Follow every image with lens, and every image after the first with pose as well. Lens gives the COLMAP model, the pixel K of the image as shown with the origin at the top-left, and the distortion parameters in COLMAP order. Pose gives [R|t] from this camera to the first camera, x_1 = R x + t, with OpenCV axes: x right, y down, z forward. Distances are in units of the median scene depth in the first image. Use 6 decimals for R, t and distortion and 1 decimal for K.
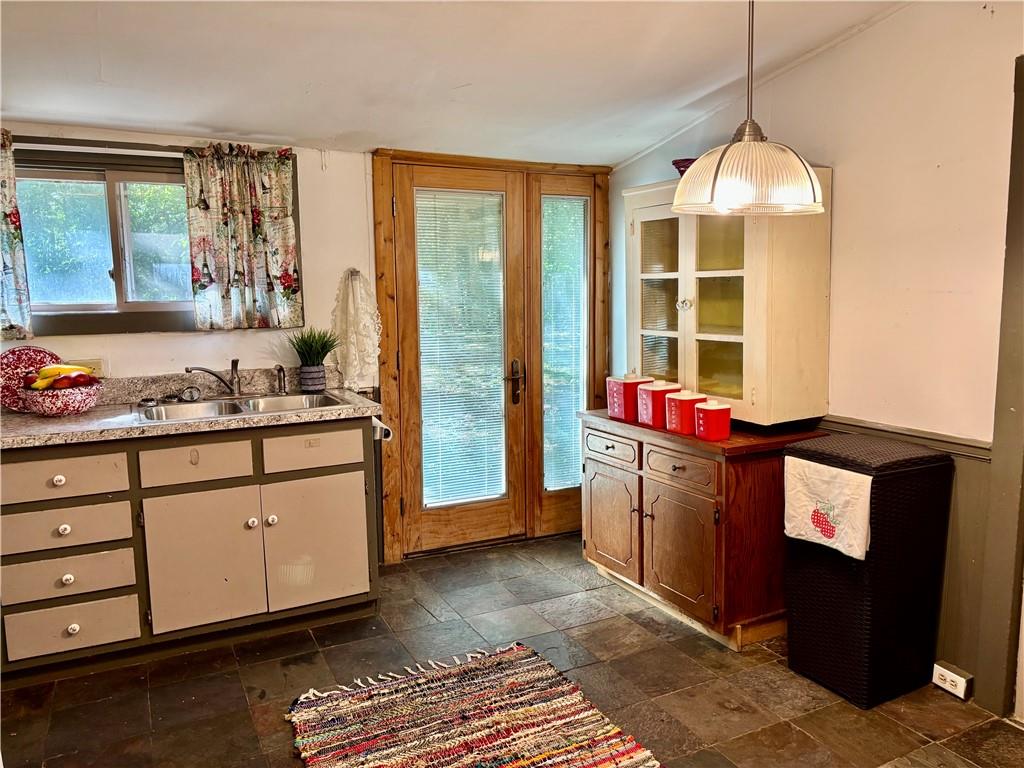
lens RADIAL K [[780.5, 0, 515.7], [0, 780.5, 390.1], [0, 0, 1]] dist [0.059334, -0.064619]
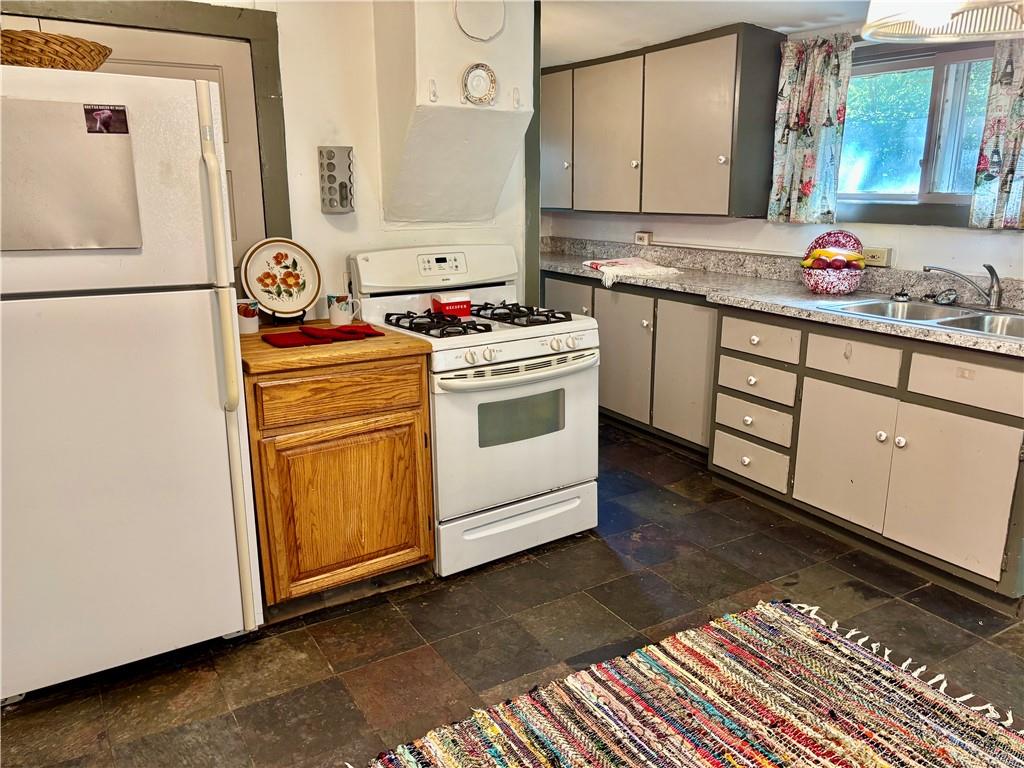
lens RADIAL K [[780.5, 0, 515.7], [0, 780.5, 390.1], [0, 0, 1]] dist [0.059334, -0.064619]
pose [[0.070809, 0.270502, -0.960112, 0.543227], [-0.136143, 0.956141, 0.259343, -0.071210], [0.988155, 0.112348, 0.104531, 0.479702]]
